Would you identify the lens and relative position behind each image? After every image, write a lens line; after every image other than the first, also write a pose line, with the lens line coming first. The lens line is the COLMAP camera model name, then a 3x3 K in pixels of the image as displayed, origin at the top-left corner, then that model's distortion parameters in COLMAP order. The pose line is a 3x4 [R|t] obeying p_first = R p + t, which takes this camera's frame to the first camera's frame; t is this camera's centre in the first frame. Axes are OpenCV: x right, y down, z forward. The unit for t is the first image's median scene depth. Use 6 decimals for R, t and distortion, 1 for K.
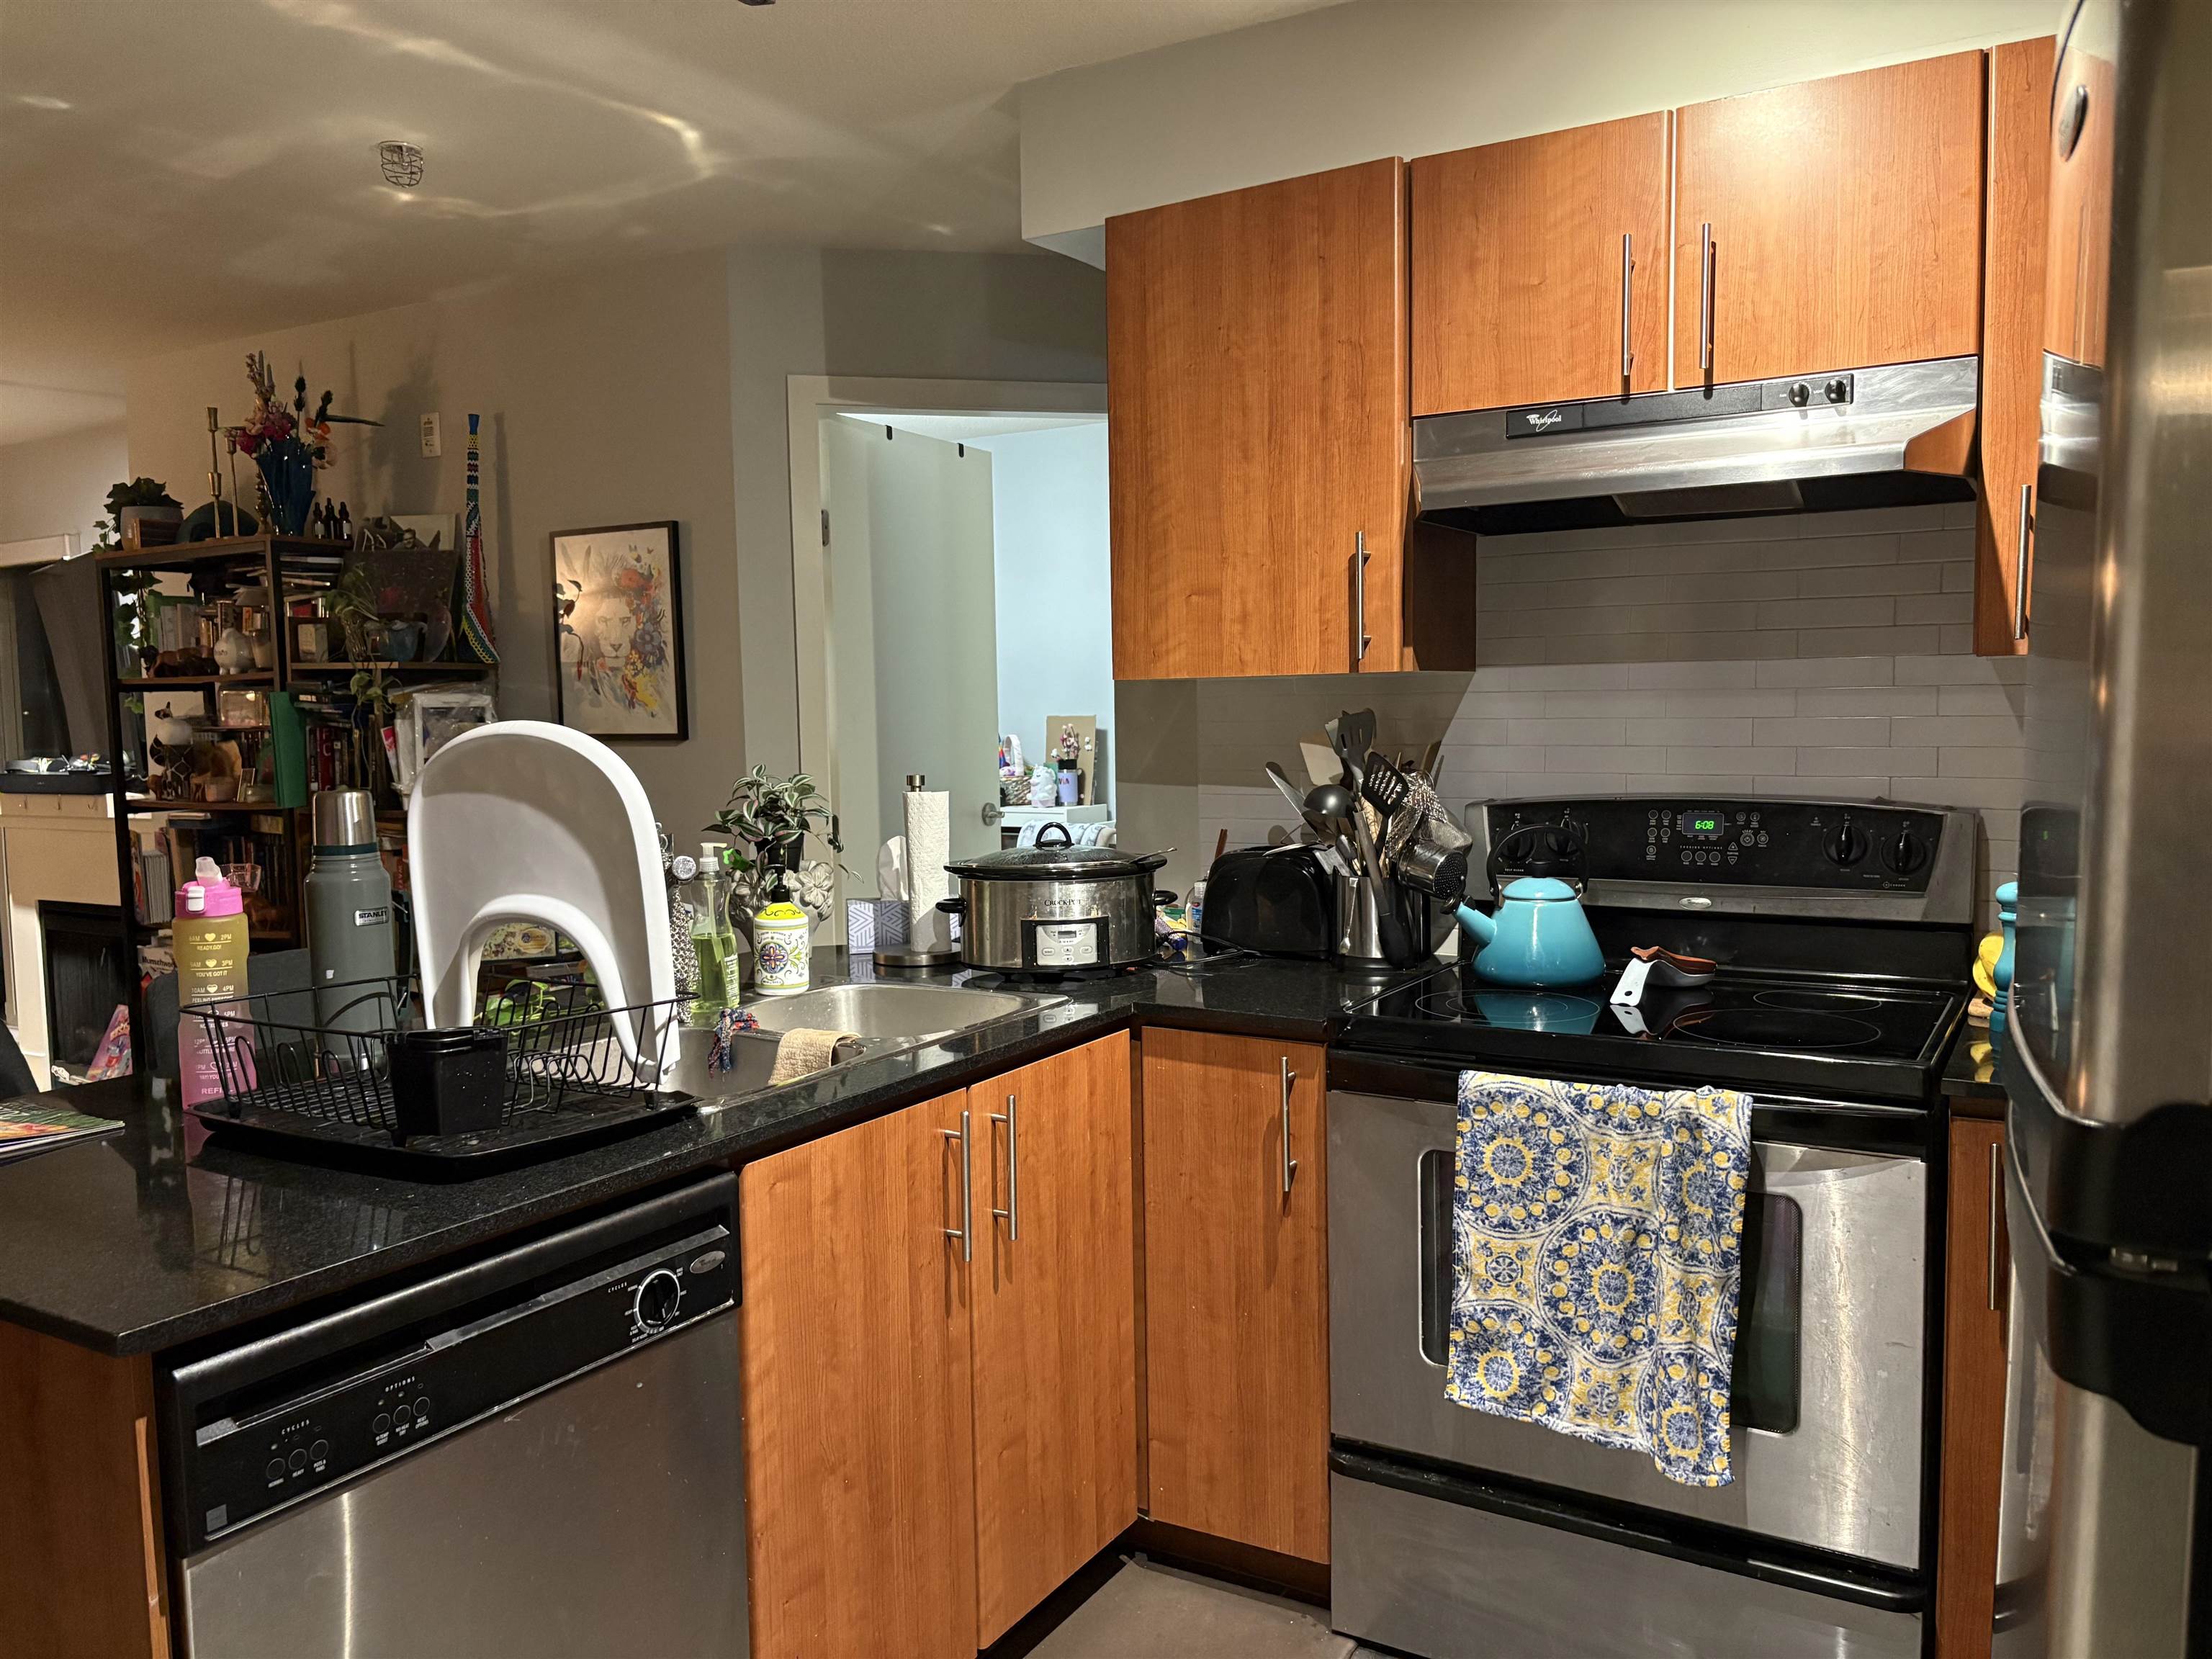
lens RADIAL K [[1650.4, 0, 1114.1], [0, 1650.4, 826.6], [0, 0, 1]] dist [0.035149, -0.022511]
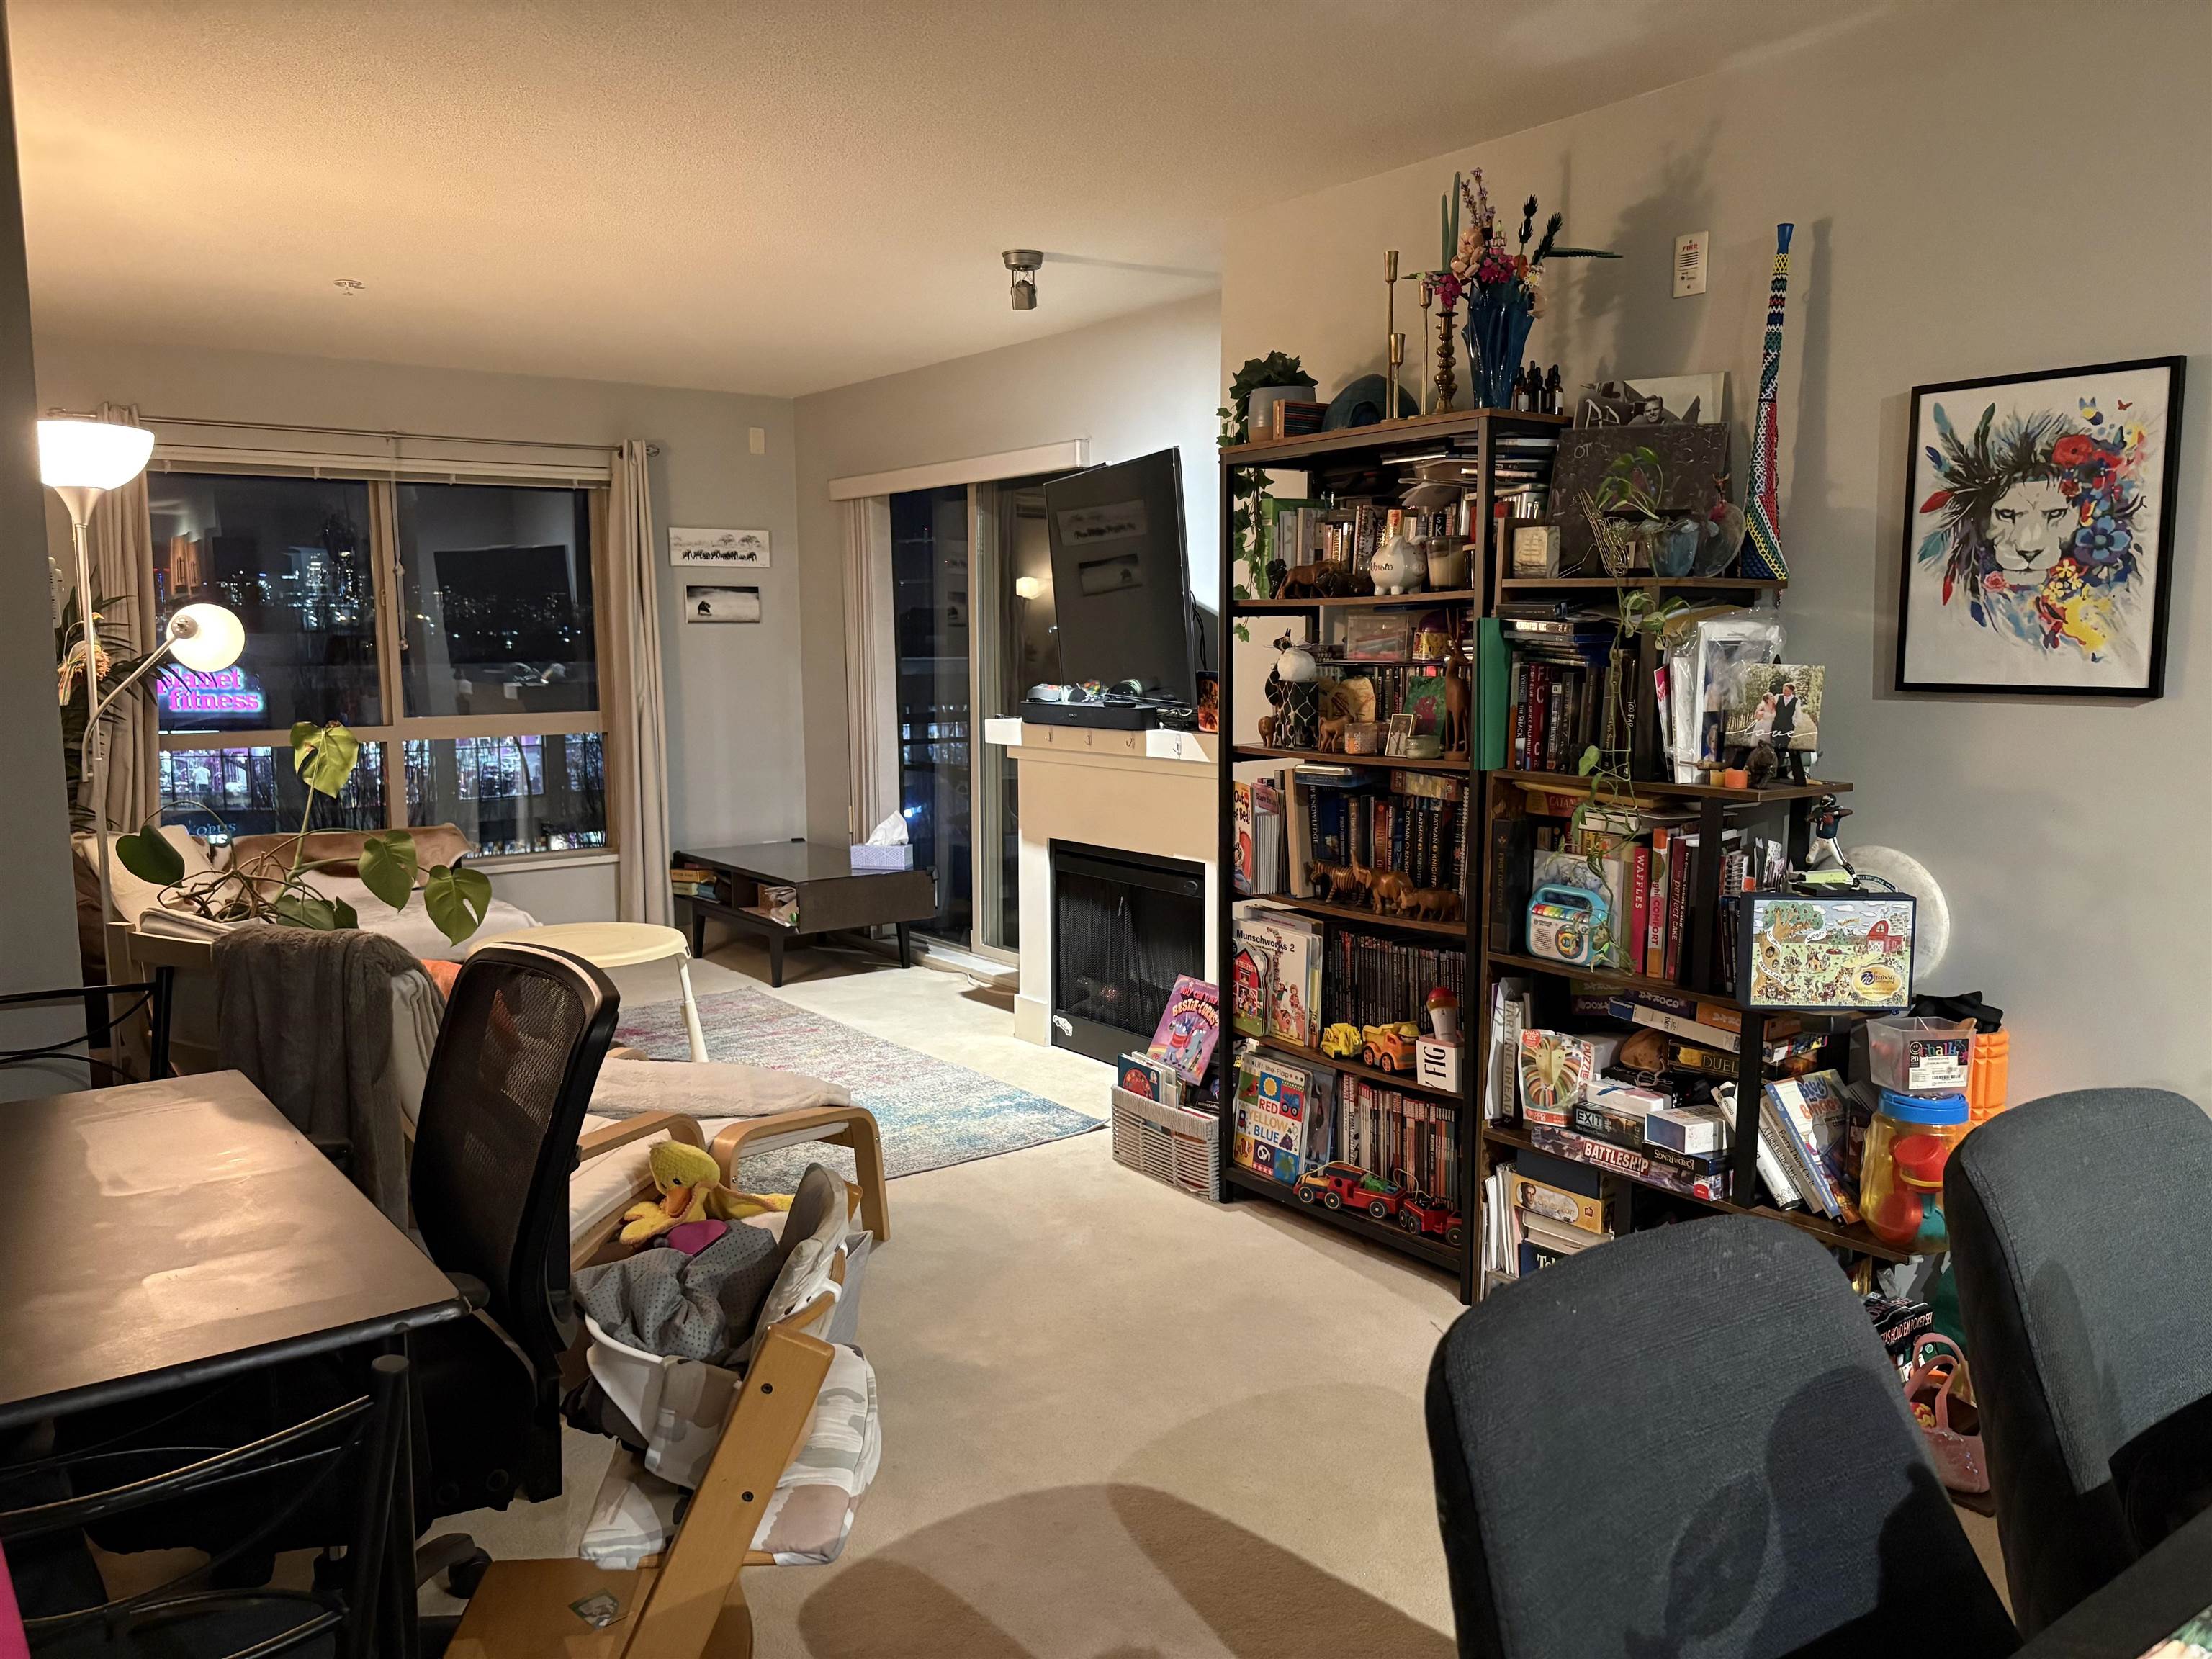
lens RADIAL K [[1650.4, 0, 1127.3], [0, 1650.4, 842.5], [0, 0, 1]] dist [0.035149, -0.022511]
pose [[0.927310, 0.062841, -0.368980, -0.356132], [-0.042510, 0.997109, 0.062984, -0.018341], [0.371871, -0.042720, 0.927301, 0.221500]]
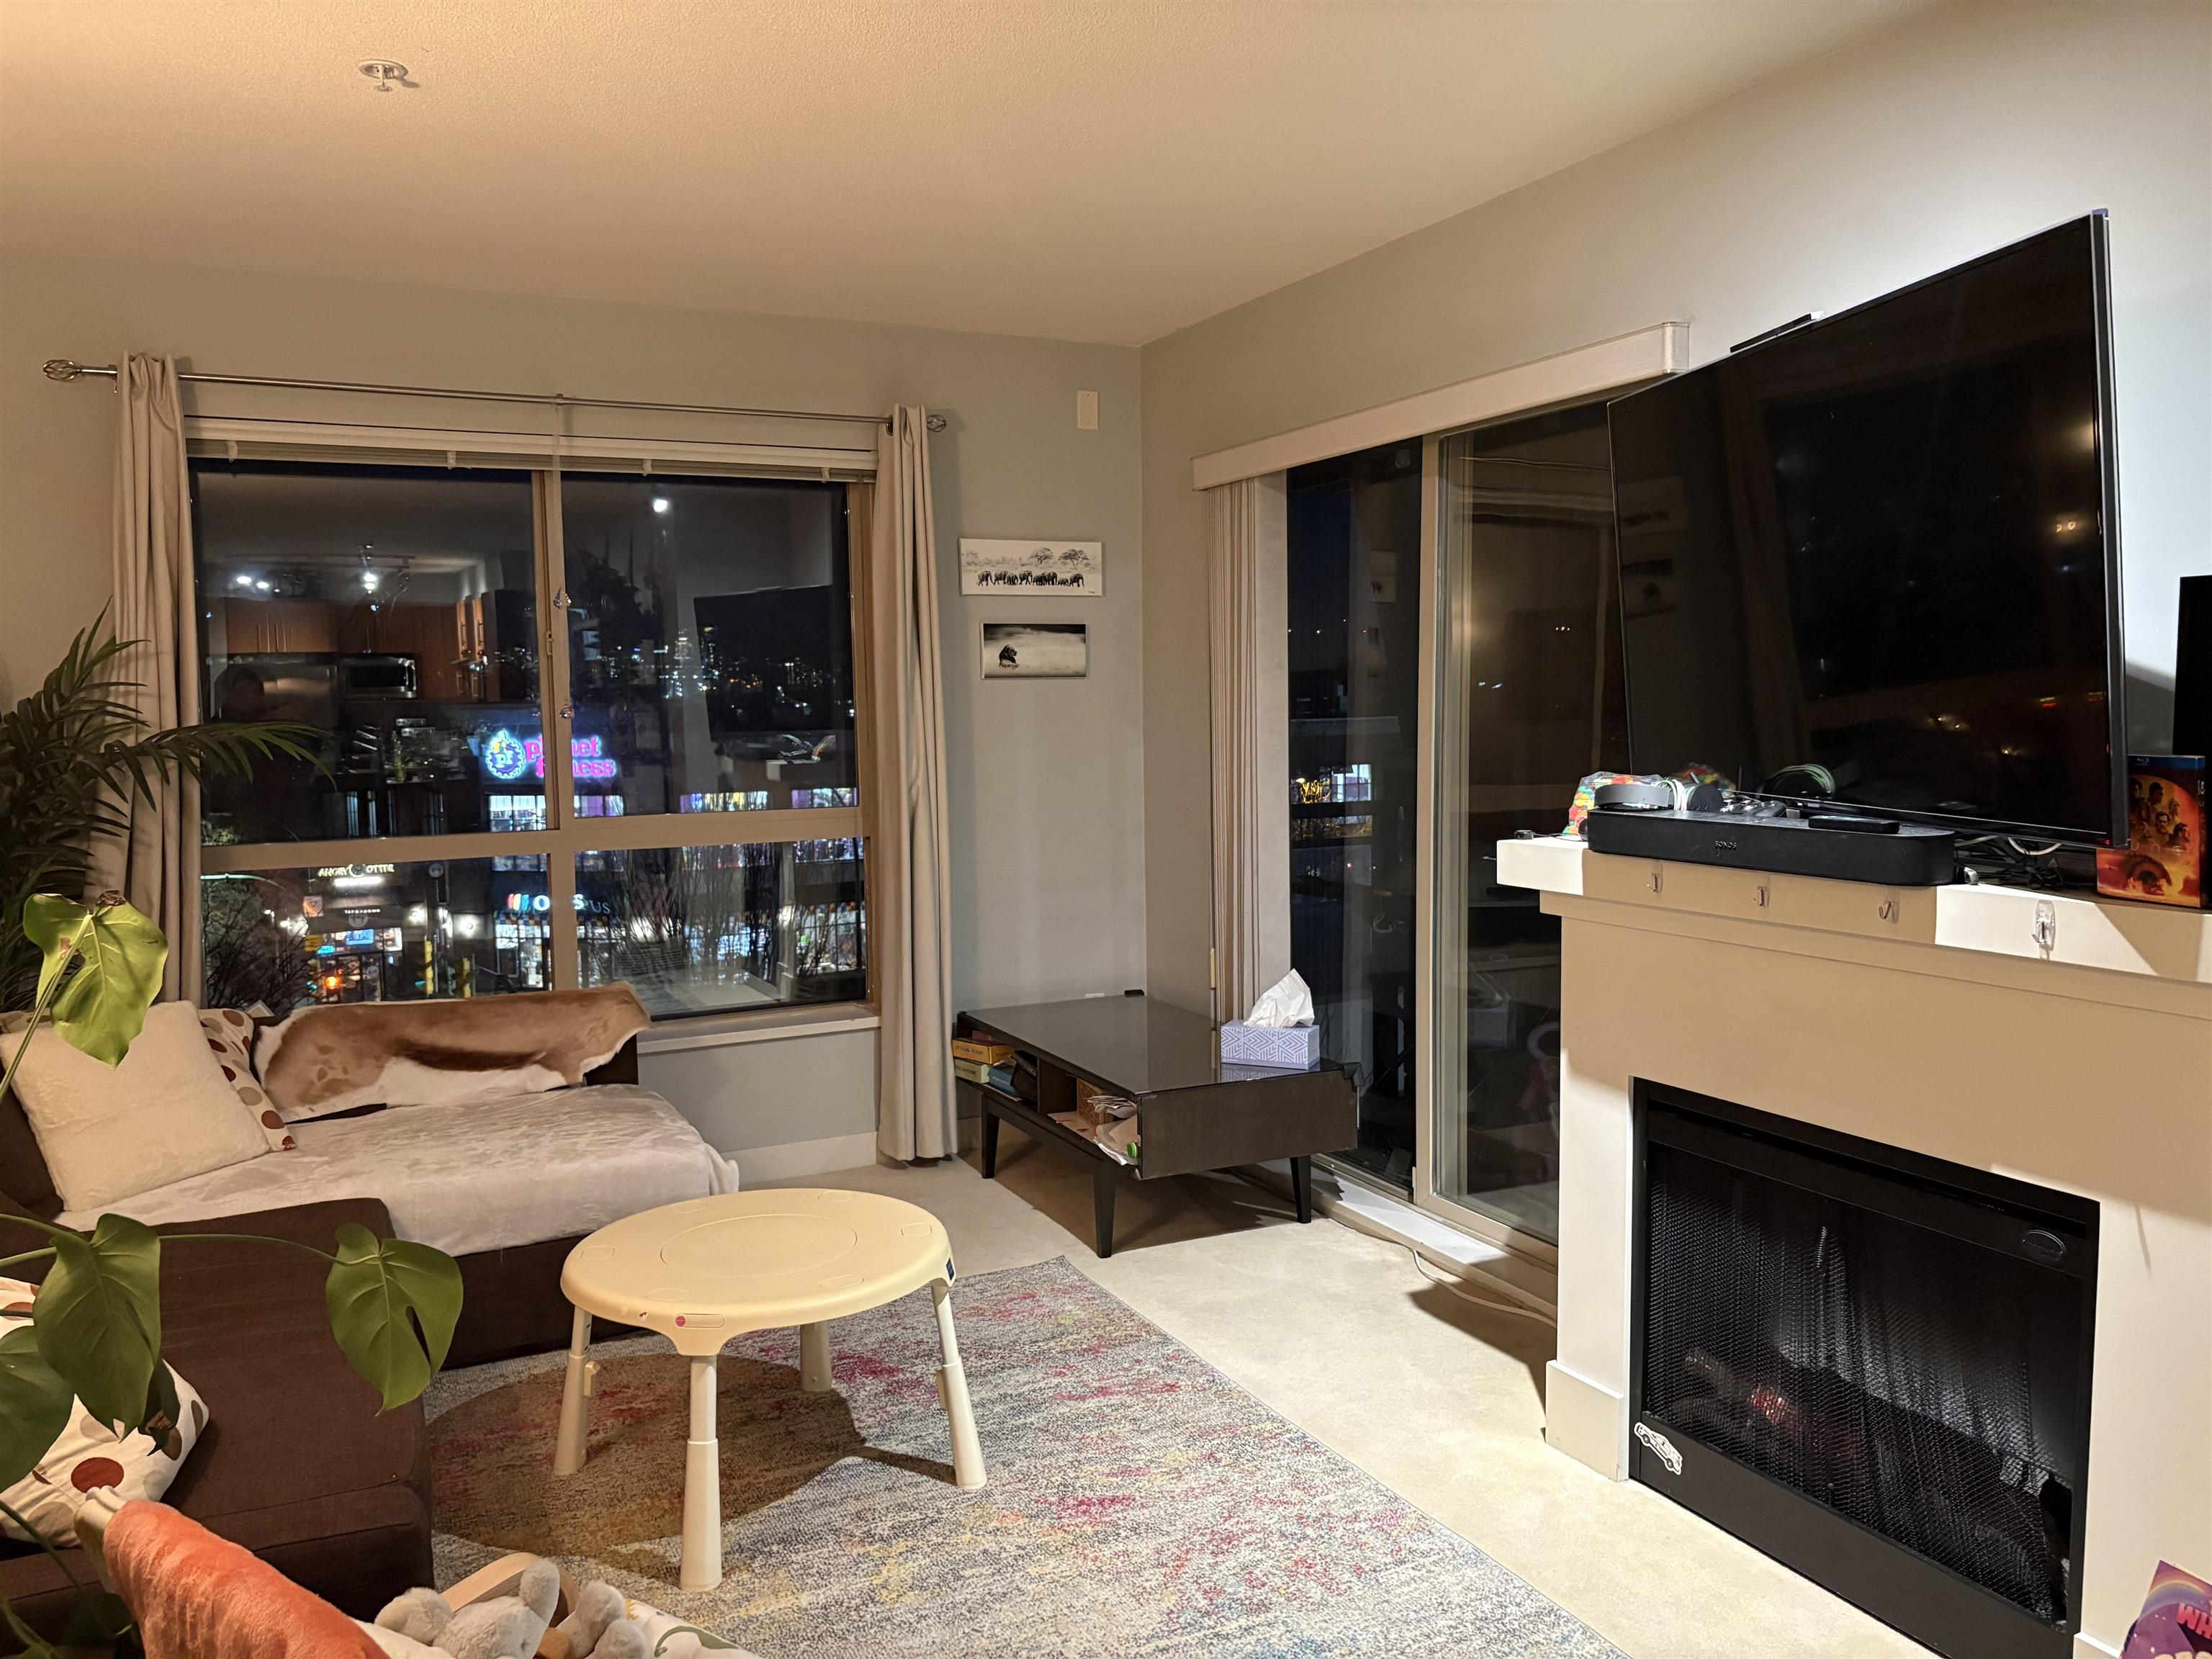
lens RADIAL K [[1650.4, 0, 1099.8], [0, 1650.4, 843.3], [0, 0, 1]] dist [0.035149, -0.022511]
pose [[0.831026, 0.056298, -0.553377, -0.687533], [-0.044654, 0.998406, 0.034516, -0.042958], [0.554438, -0.003973, 0.832215, 0.701122]]
